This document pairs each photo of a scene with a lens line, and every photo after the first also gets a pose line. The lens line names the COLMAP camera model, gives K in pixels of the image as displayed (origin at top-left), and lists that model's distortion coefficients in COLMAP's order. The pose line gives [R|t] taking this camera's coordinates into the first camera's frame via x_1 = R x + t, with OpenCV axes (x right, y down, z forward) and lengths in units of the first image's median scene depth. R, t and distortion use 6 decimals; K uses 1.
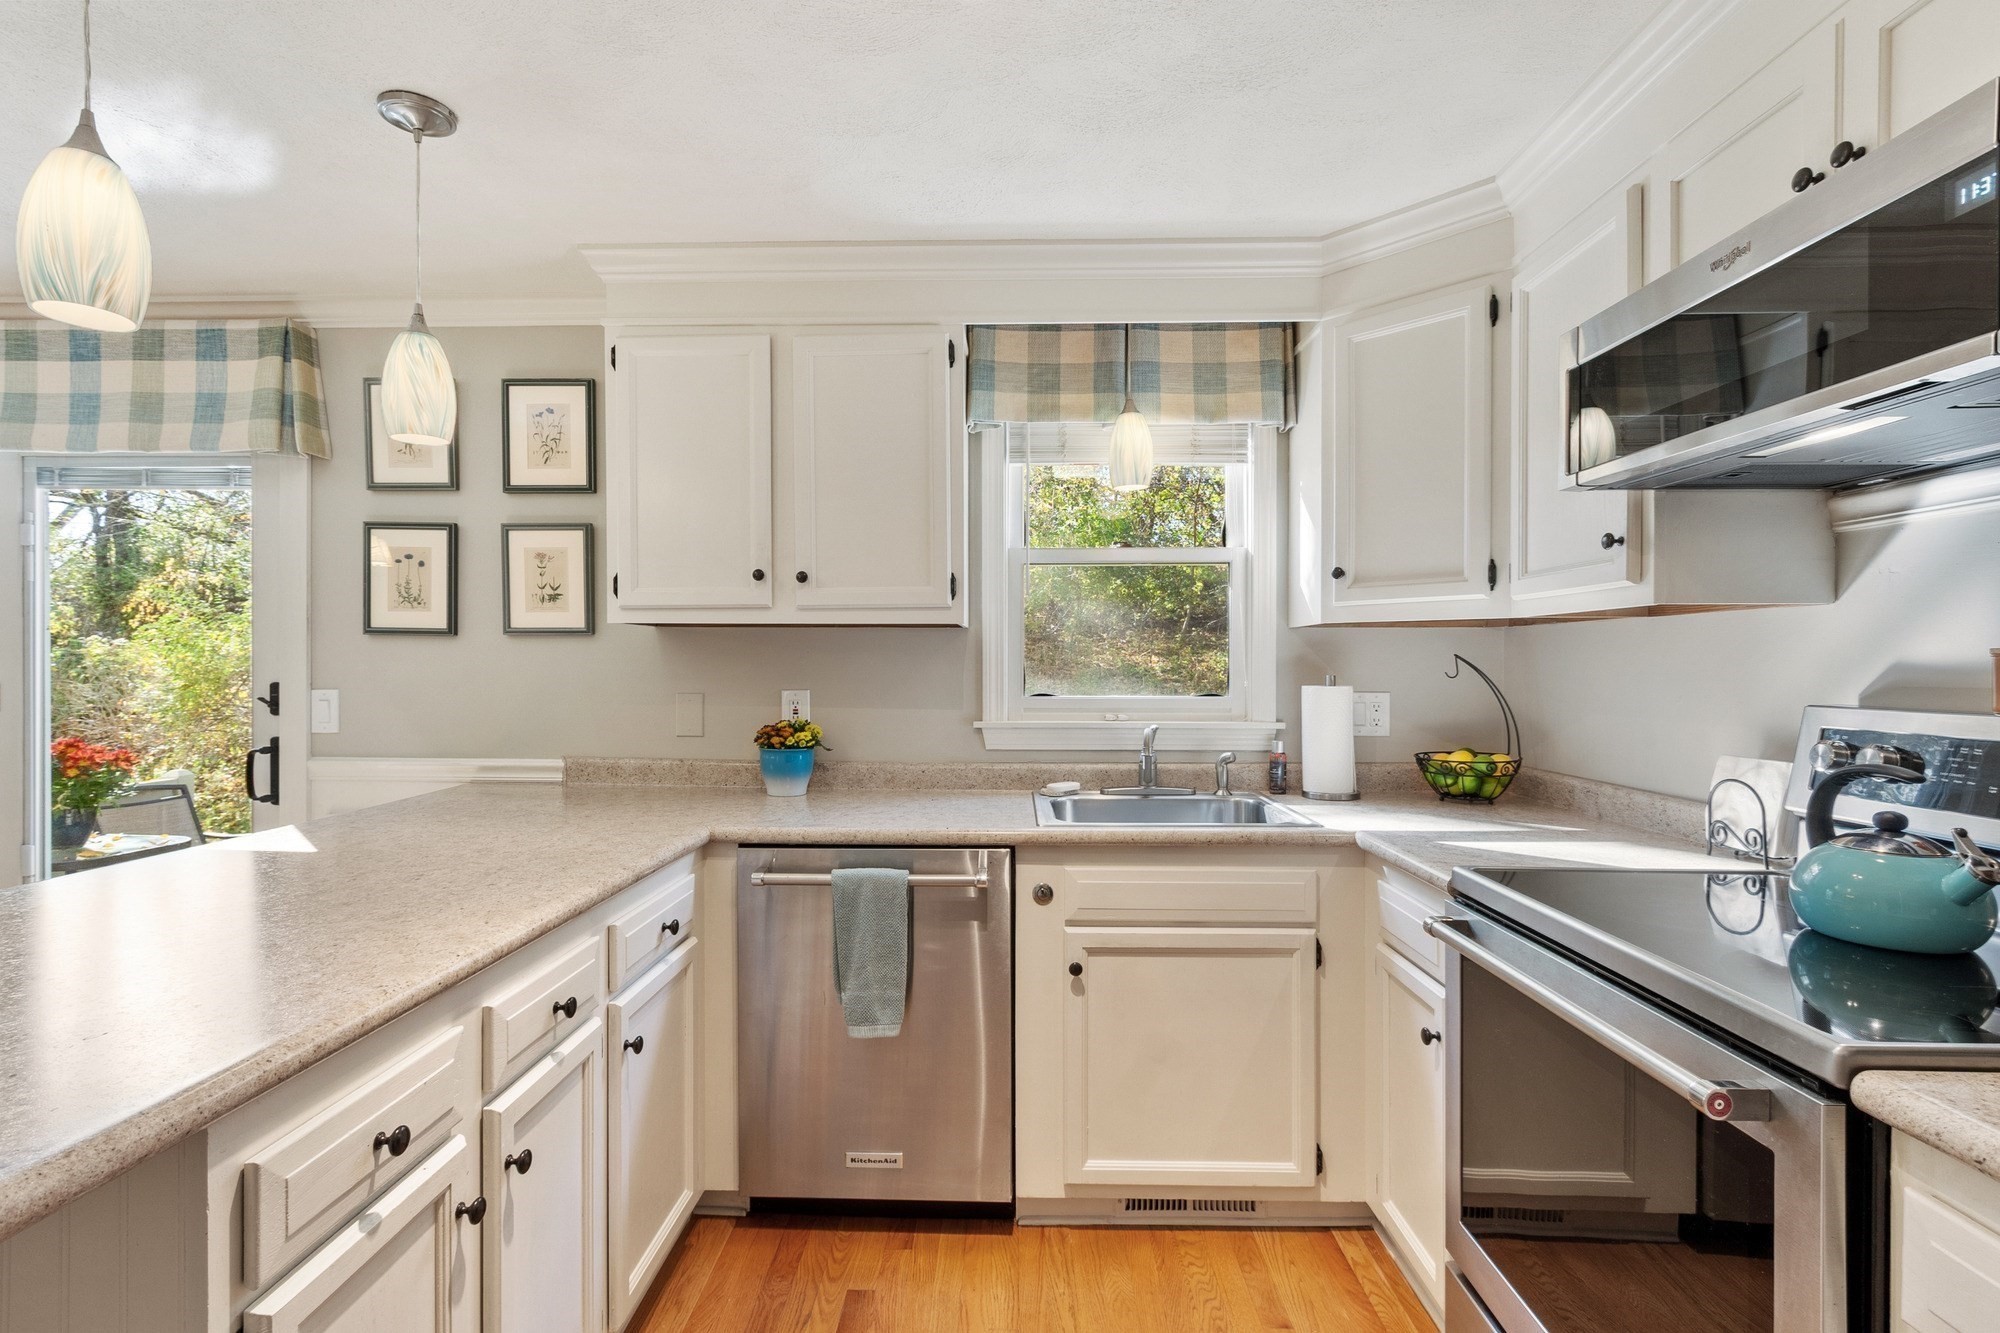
lens RADIAL K [[978.3, 0, 989.6], [0, 978.3, 664.8], [0, 0, 1]] dist [0.014785, -0.000637]
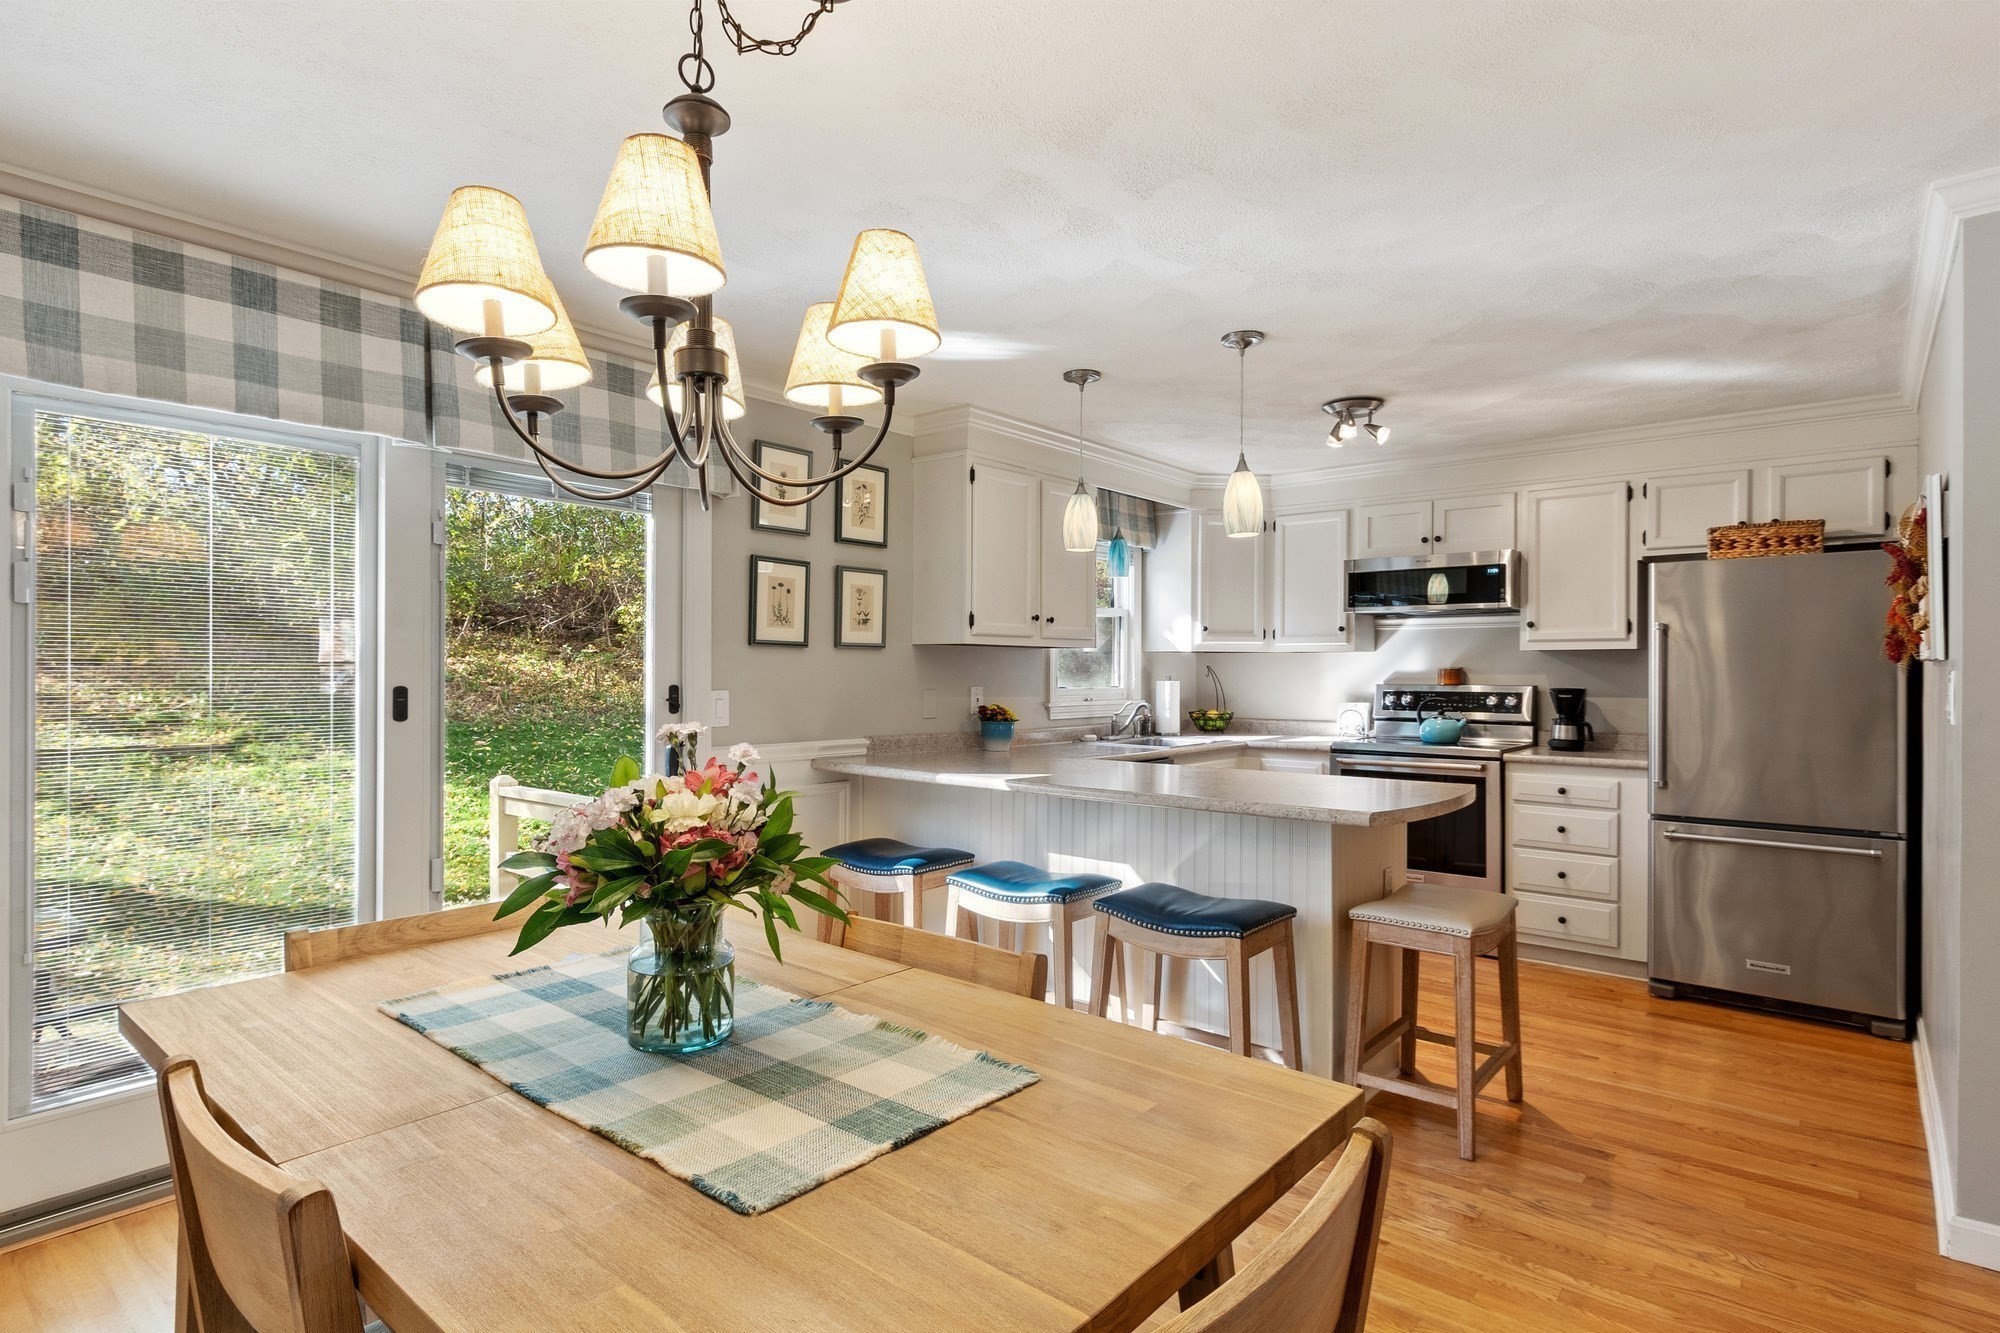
lens RADIAL K [[1024.3, 0, 1006.1], [0, 1024.3, 665.1], [0, 0, 1]] dist [-0.000807, -0.000952]
pose [[0.615606, 0.006255, 0.788029, -1.458668], [0.005227, 0.999914, -0.012020, 0.011153], [-0.788037, 0.011519, 0.615520, -0.048029]]
